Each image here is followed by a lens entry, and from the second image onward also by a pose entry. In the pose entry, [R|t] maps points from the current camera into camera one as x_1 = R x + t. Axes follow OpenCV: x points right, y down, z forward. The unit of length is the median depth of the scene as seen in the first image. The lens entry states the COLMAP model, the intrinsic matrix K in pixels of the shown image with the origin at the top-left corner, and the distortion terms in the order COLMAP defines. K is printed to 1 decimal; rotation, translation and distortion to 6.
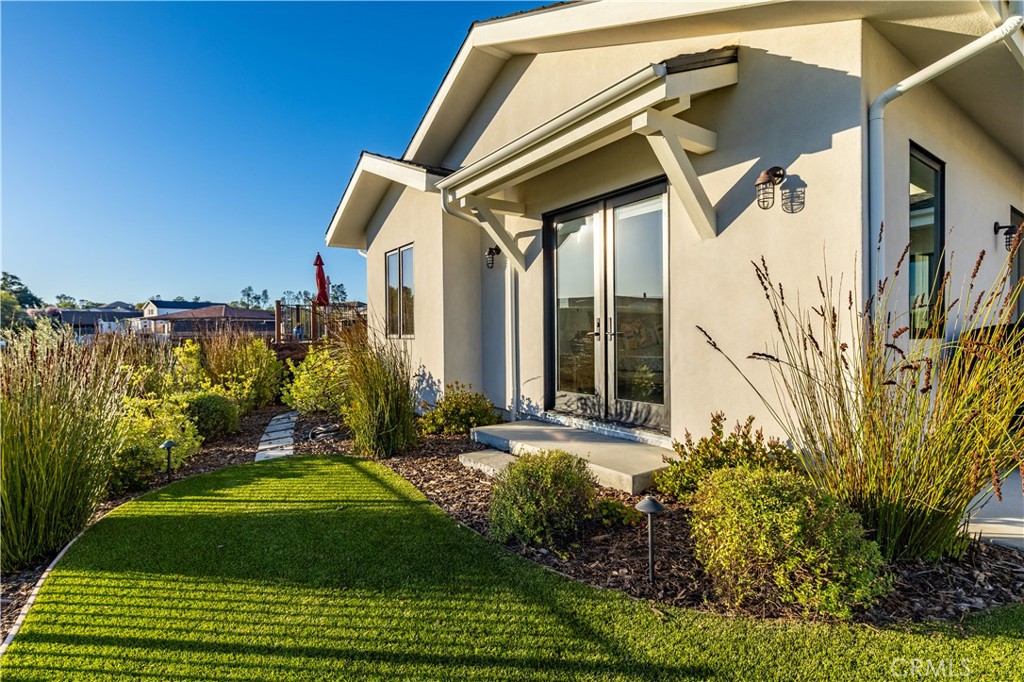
lens RADIAL K [[471.7, 0, 516.1], [0, 471.7, 331.7], [0, 0, 1]] dist [-0.010603, -0.000350]
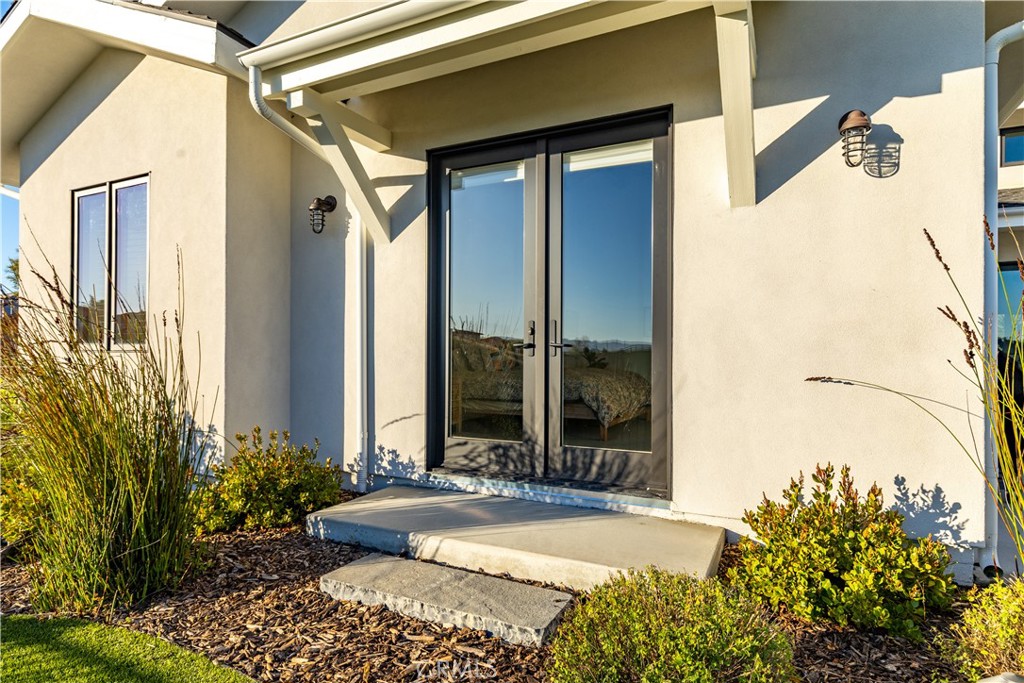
lens RADIAL K [[551.1, 0, 514.0], [0, 551.1, 350.4], [0, 0, 1]] dist [-0.001940, -0.002324]
pose [[0.884199, 0.013925, 0.466902, -0.190940], [-0.013416, 0.999900, -0.004416, 0.014733], [-0.466917, -0.002359, 0.884298, 0.335106]]
